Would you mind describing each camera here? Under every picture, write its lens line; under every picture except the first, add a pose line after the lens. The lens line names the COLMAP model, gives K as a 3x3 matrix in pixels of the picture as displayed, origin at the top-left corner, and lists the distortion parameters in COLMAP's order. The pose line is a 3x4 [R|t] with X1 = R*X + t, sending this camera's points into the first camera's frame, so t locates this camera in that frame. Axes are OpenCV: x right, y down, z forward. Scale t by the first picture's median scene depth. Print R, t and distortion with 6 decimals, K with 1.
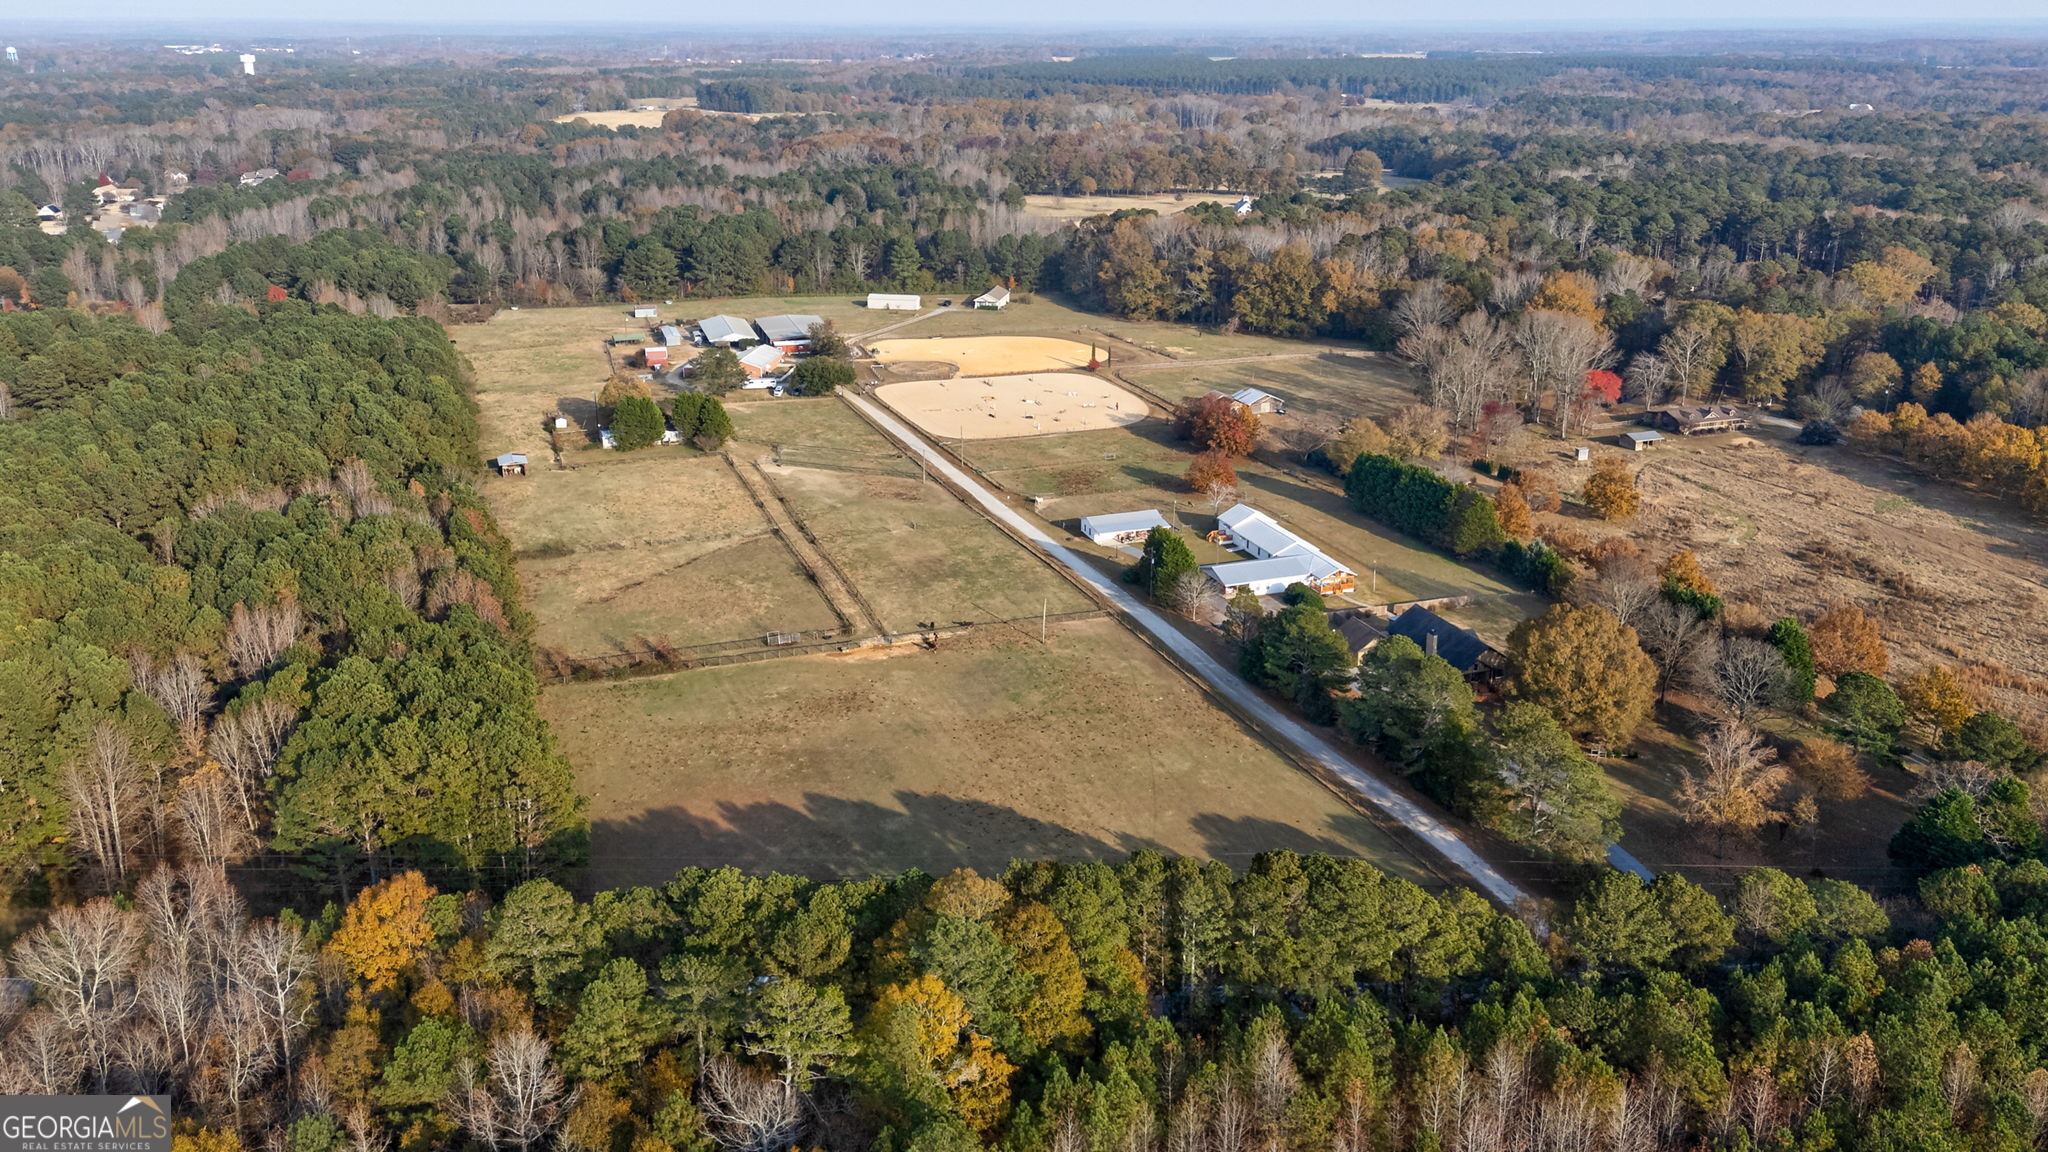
lens RADIAL K [[1616.2, 0, 1024.0], [0, 1616.2, 576.0], [0, 0, 1]] dist [0.053840, -0.075107]
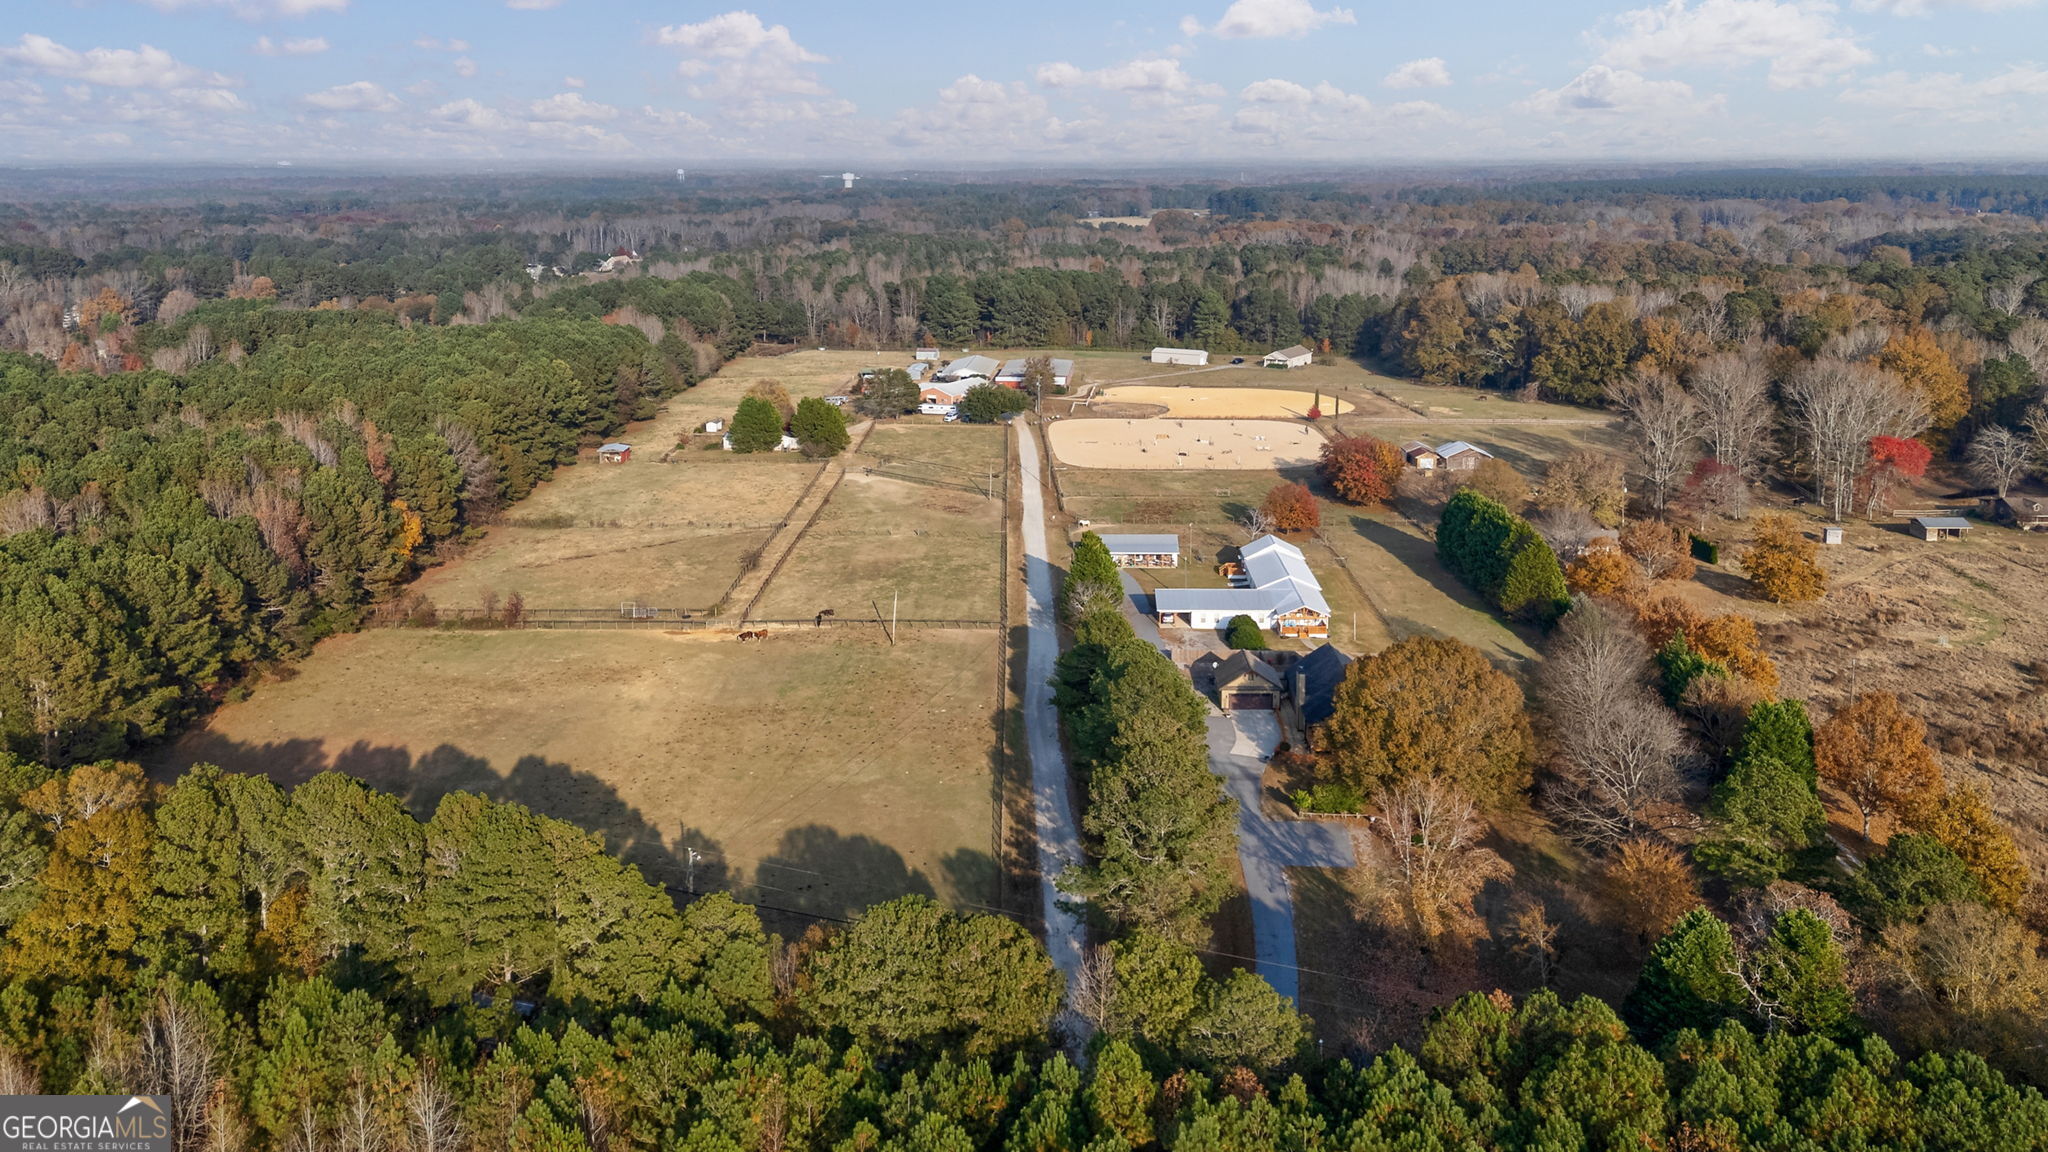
lens RADIAL K [[1616.2, 0, 1024.0], [0, 1616.2, 576.0], [0, 0, 1]] dist [0.053840, -0.075107]
pose [[0.931975, 0.087532, -0.351797, 0.189104], [-0.115405, 0.991564, -0.059015, 0.024503], [0.343663, 0.095599, 0.934214, 0.110996]]
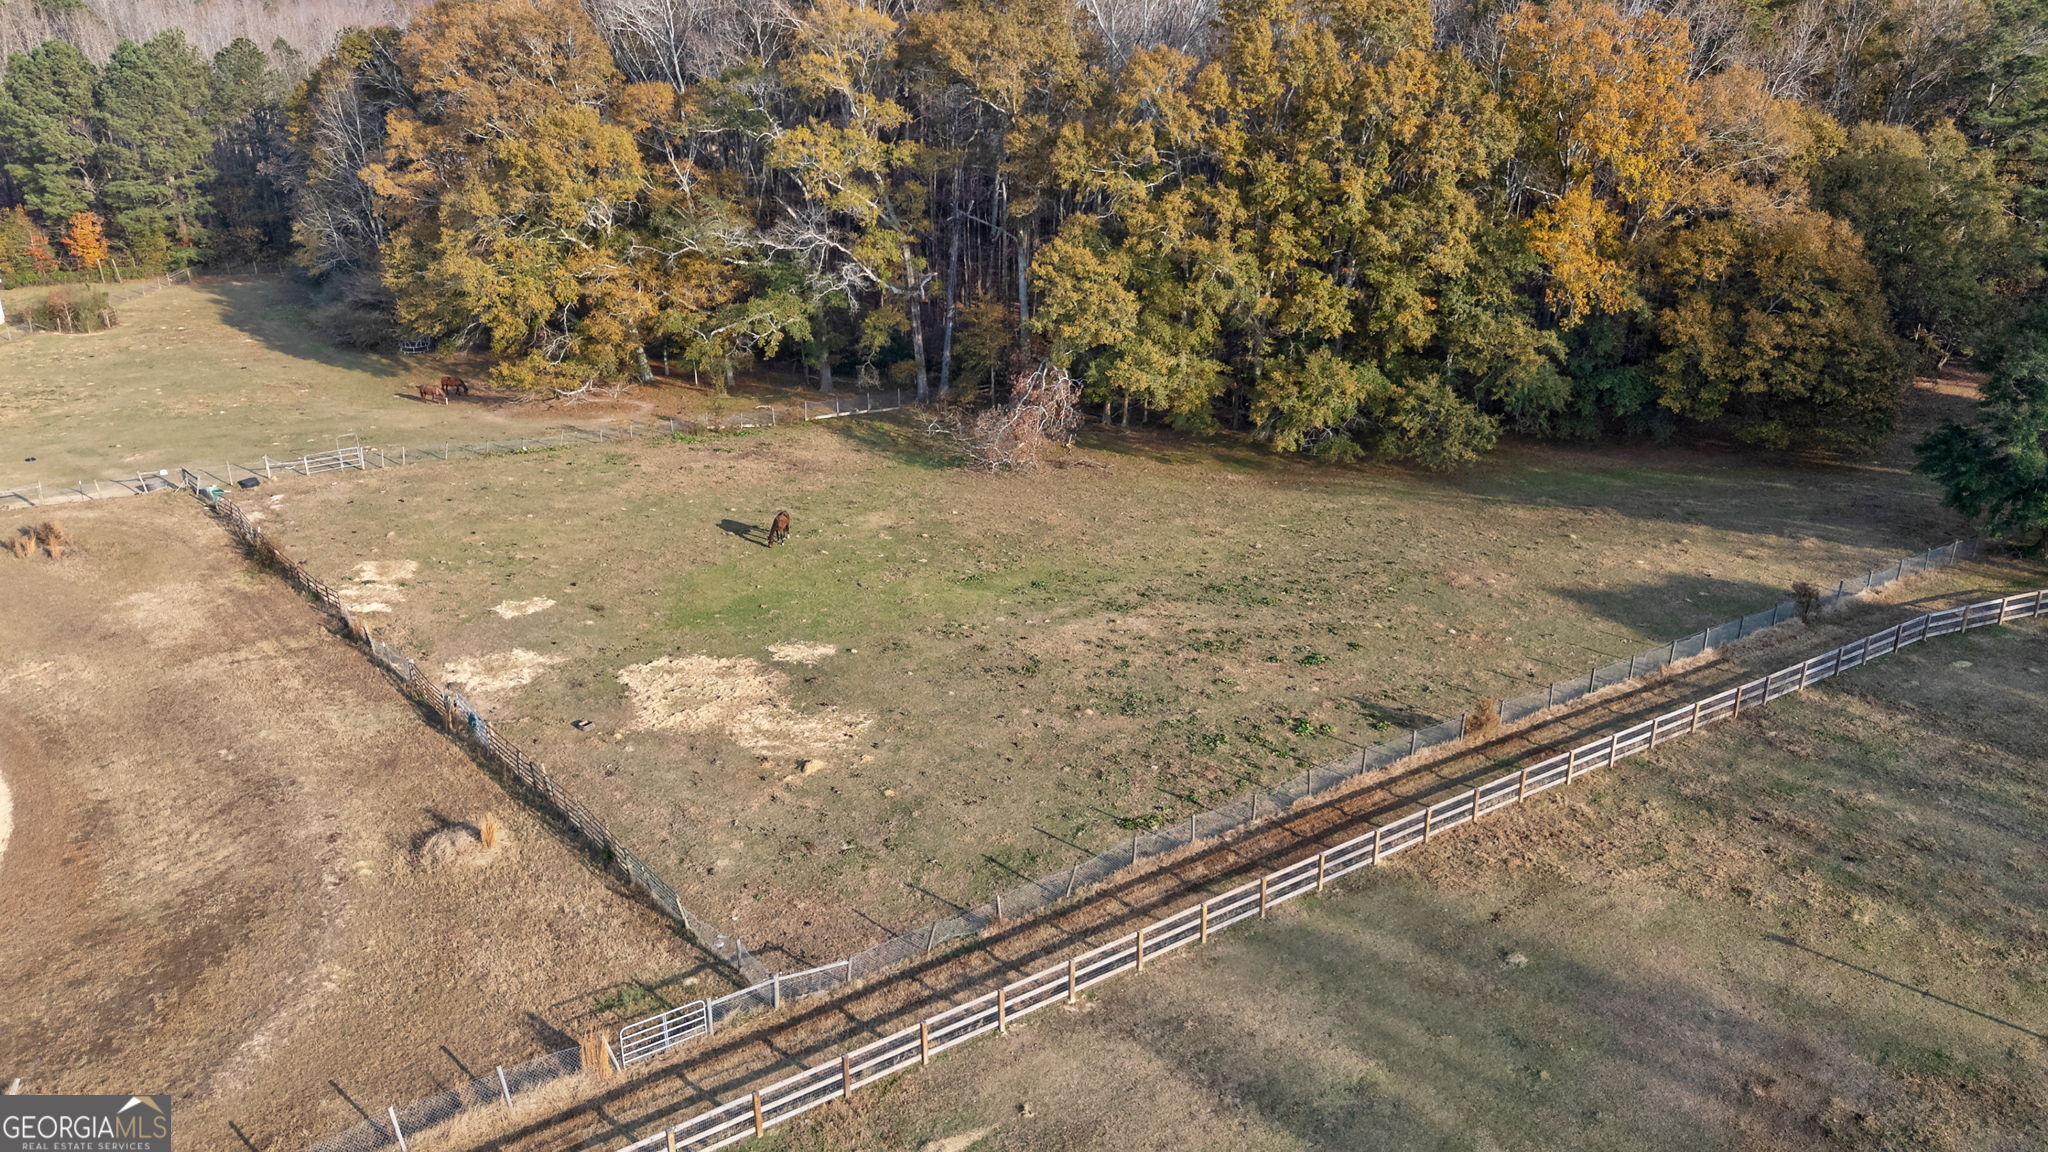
lens RADIAL K [[1616.2, 0, 1024.0], [0, 1616.2, 576.0], [0, 0, 1]] dist [0.053840, -0.075107]
pose [[0.976787, -0.084299, 0.196927, 0.089619], [0.081192, 0.996414, 0.023812, -0.140495], [-0.198229, -0.007270, 0.980129, 0.821107]]
